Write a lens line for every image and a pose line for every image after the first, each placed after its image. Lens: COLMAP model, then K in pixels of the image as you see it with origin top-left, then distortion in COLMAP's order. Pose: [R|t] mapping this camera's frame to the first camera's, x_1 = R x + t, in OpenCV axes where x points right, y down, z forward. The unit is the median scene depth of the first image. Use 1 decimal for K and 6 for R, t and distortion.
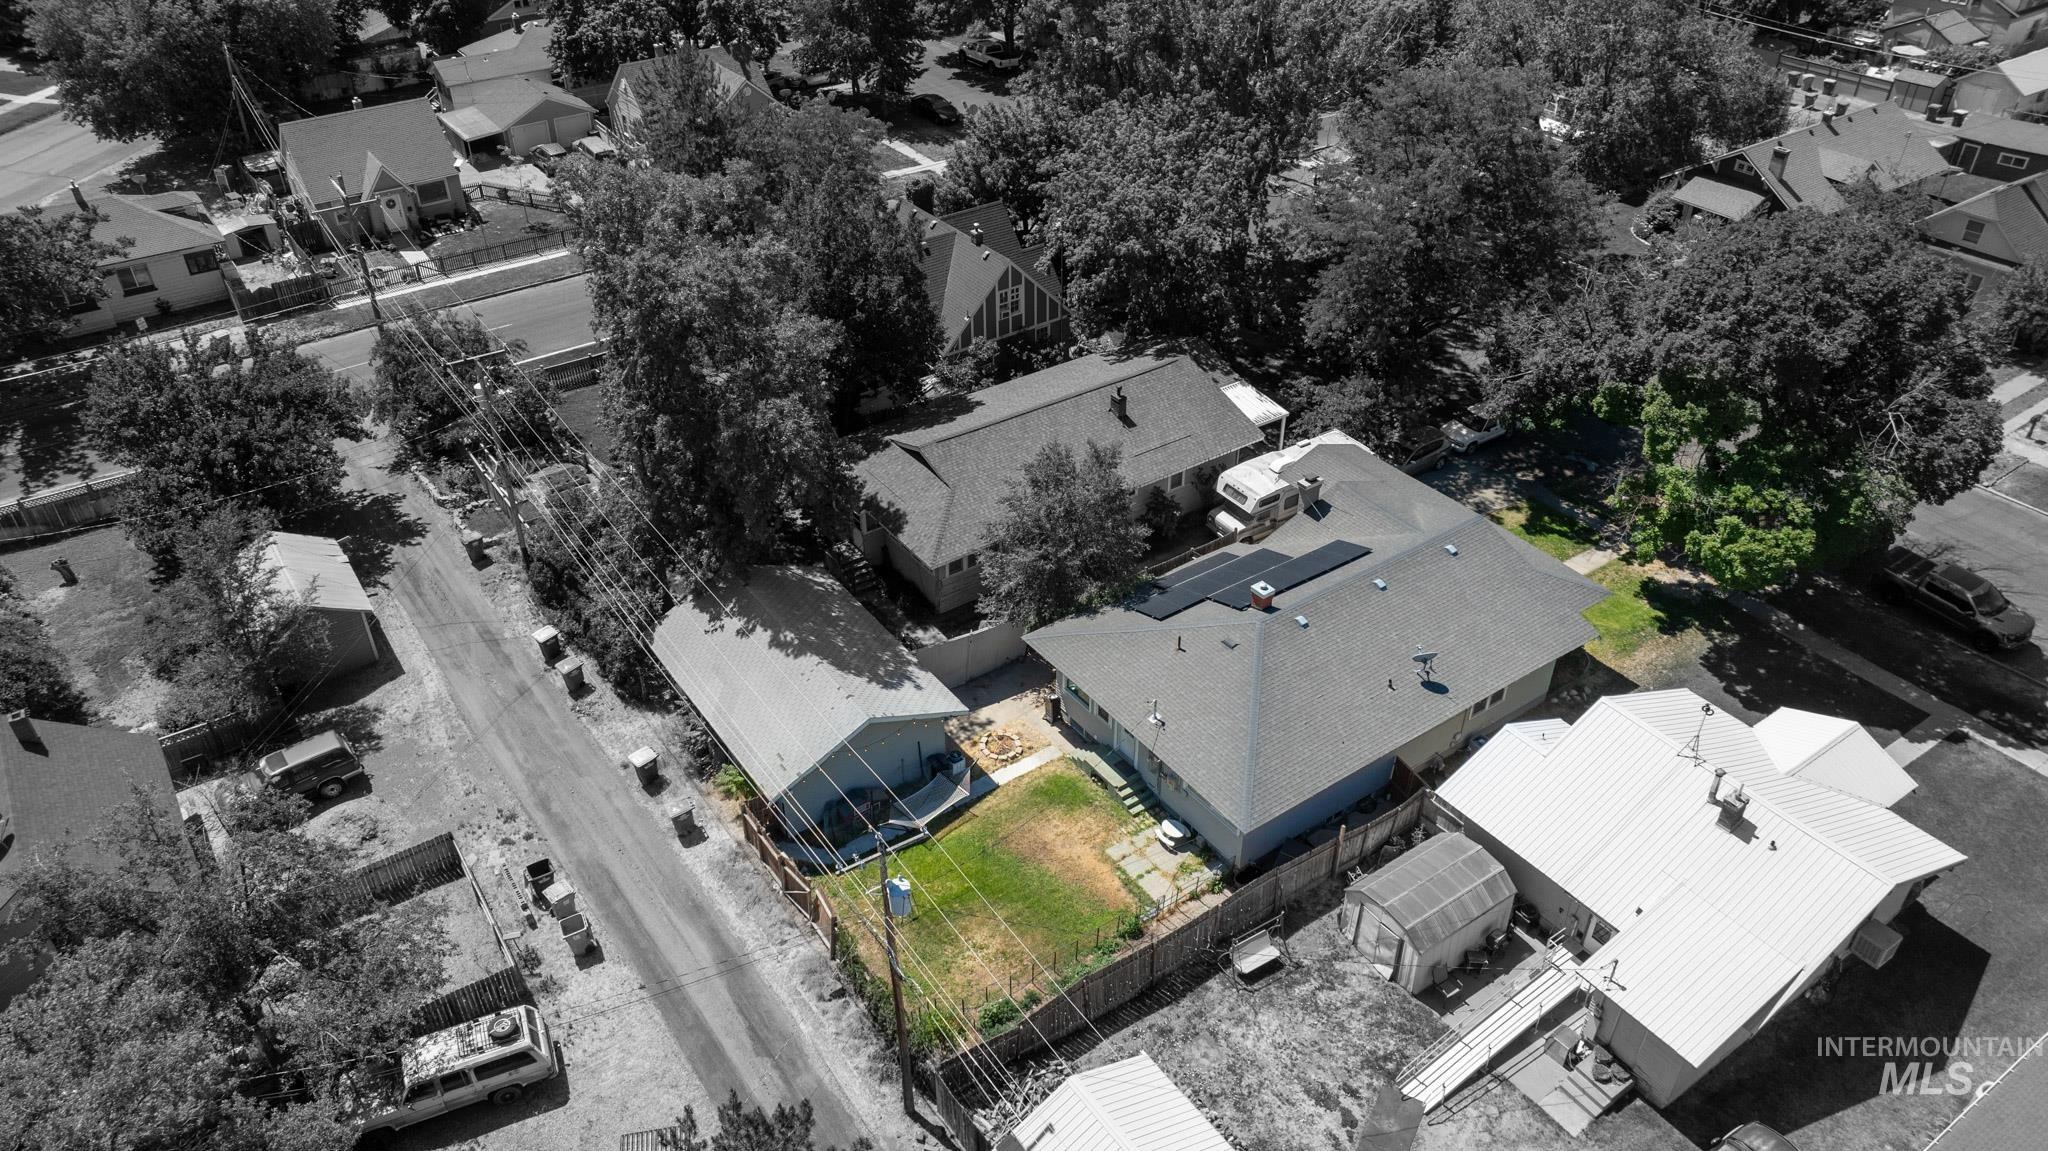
lens RADIAL K [[1462.1, 0, 1018.9], [0, 1462.1, 580.8], [0, 0, 1]] dist [-0.039277, 0.036993]
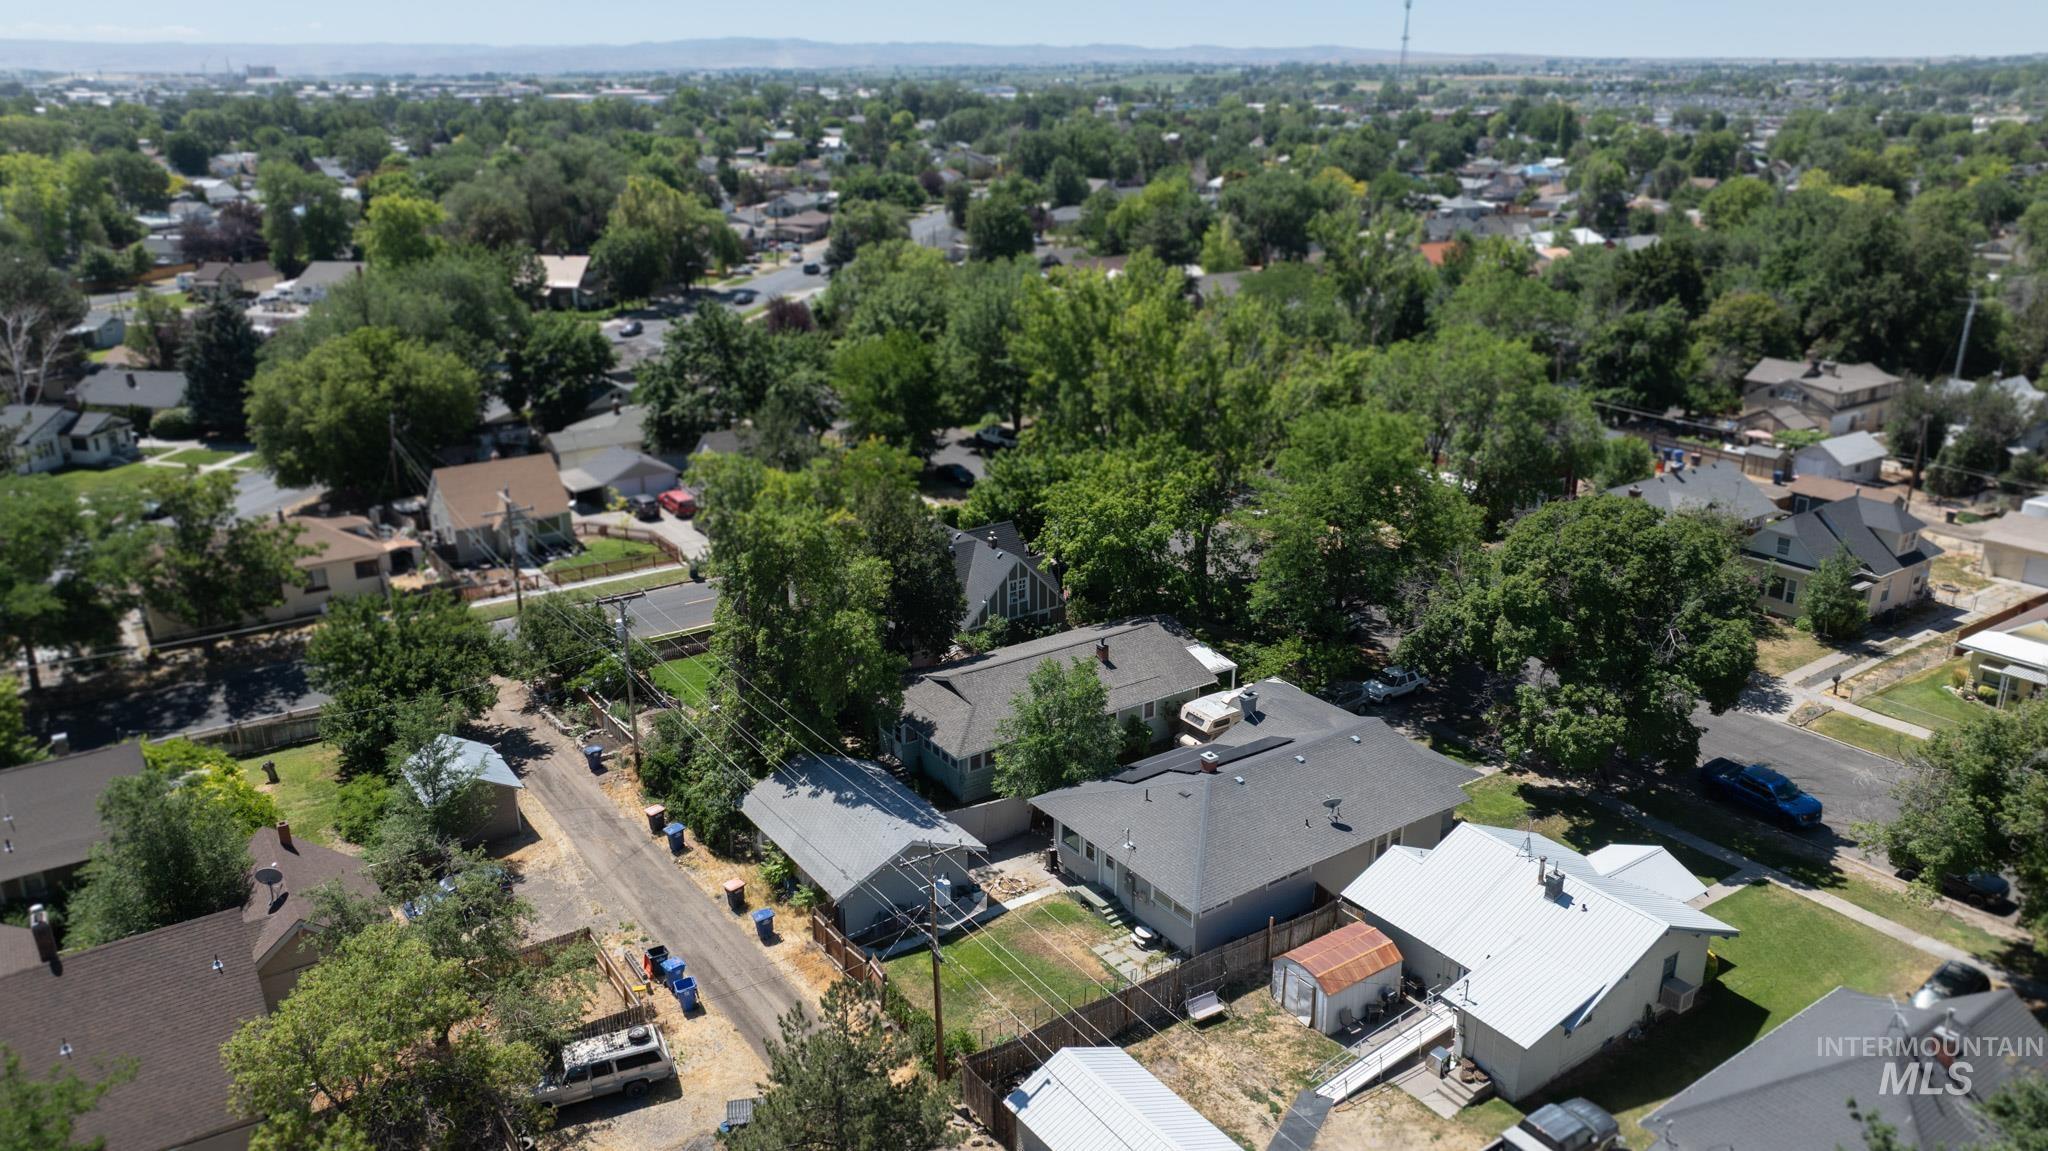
lens RADIAL K [[1454.7, 0, 1022.3], [0, 1454.7, 574.5], [0, 0, 1]] dist [-0.029117, -0.010995]
pose [[0.999997, 0.002241, -0.001093, -0.001258], [-0.002458, 0.959481, -0.281761, 0.202129], [0.000417, 0.281763, 0.959484, -0.288193]]
